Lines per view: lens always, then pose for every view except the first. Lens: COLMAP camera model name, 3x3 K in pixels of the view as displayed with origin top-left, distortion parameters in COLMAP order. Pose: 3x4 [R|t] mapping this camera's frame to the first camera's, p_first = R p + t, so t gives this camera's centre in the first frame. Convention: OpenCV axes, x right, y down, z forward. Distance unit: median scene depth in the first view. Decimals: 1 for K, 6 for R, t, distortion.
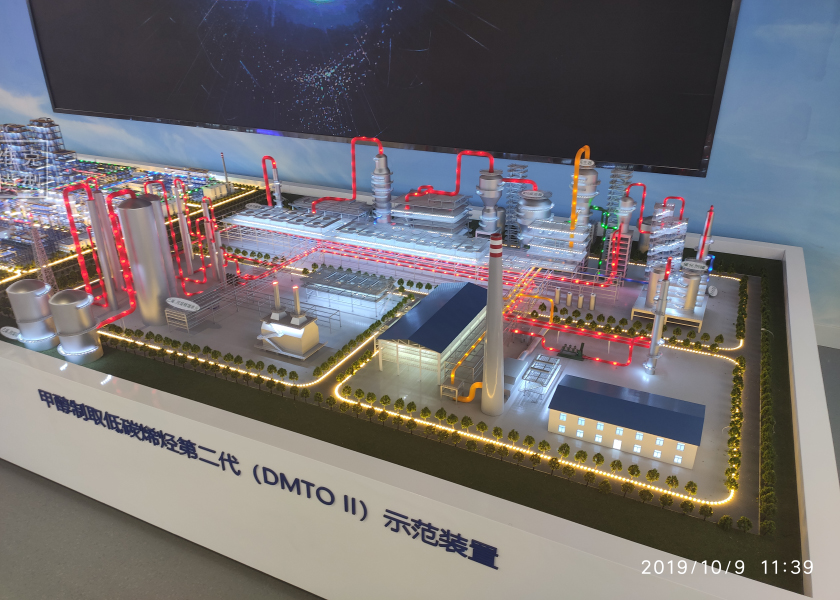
lens RADIAL K [[630.6, 0, 420.0], [0, 630.6, 300.0], [0, 0, 1]] dist [0.024600, -0.001740]
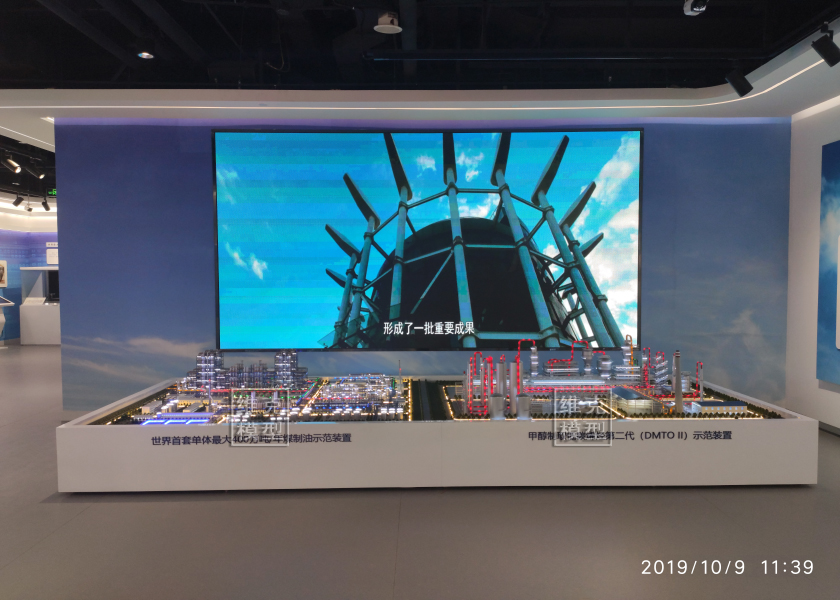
lens RADIAL K [[630.6, 0, 420.0], [0, 630.6, 300.0], [0, 0, 1]] dist [0.024600, -0.001740]
pose [[0.891817, -0.016461, 0.452096, -2.419104], [0.191163, 0.919448, -0.343616, 0.501740], [-0.410023, 0.392866, 0.823127, -1.154692]]
